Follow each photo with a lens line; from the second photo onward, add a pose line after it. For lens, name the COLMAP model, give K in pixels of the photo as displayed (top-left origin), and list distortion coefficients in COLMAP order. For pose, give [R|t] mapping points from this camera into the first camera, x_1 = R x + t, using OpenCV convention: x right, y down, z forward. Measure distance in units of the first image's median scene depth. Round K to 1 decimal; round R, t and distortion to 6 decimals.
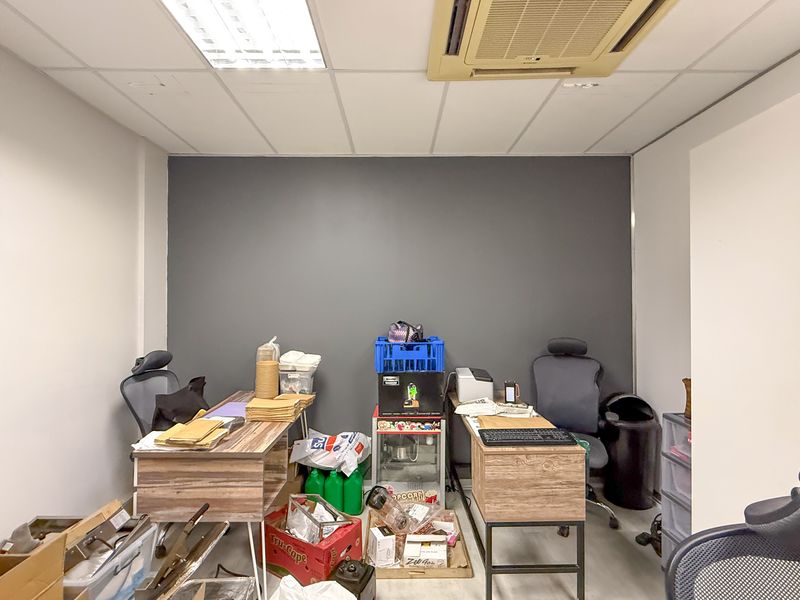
lens RADIAL K [[384.9, 0, 400.0], [0, 384.9, 300.0], [0, 0, 1]] dist [0.001090, -0.000037]
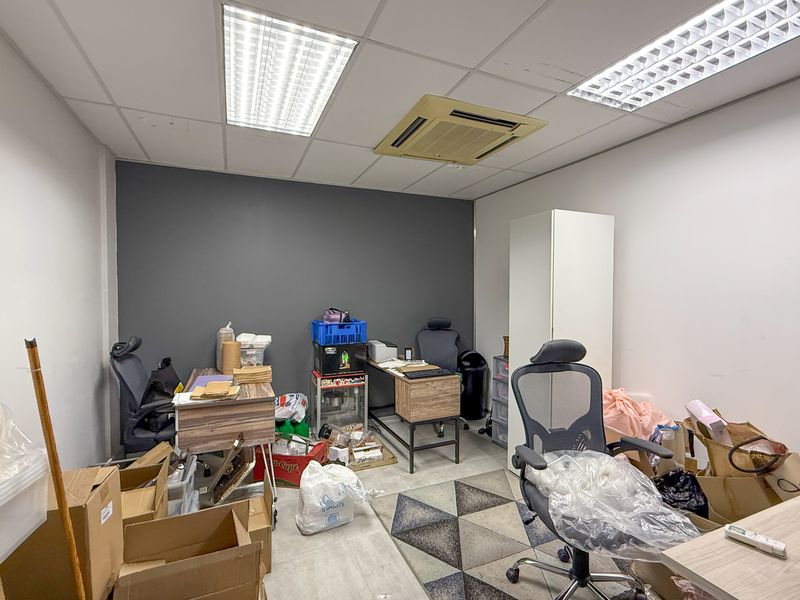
lens RADIAL K [[384.9, 0, 400.0], [0, 384.9, 300.0], [0, 0, 1]] dist [0.001090, -0.000037]
pose [[0.918718, -0.006796, 0.394857, -0.343386], [-0.004459, 0.999610, 0.027580, -0.013463], [-0.394890, -0.027099, 0.918329, -0.378770]]
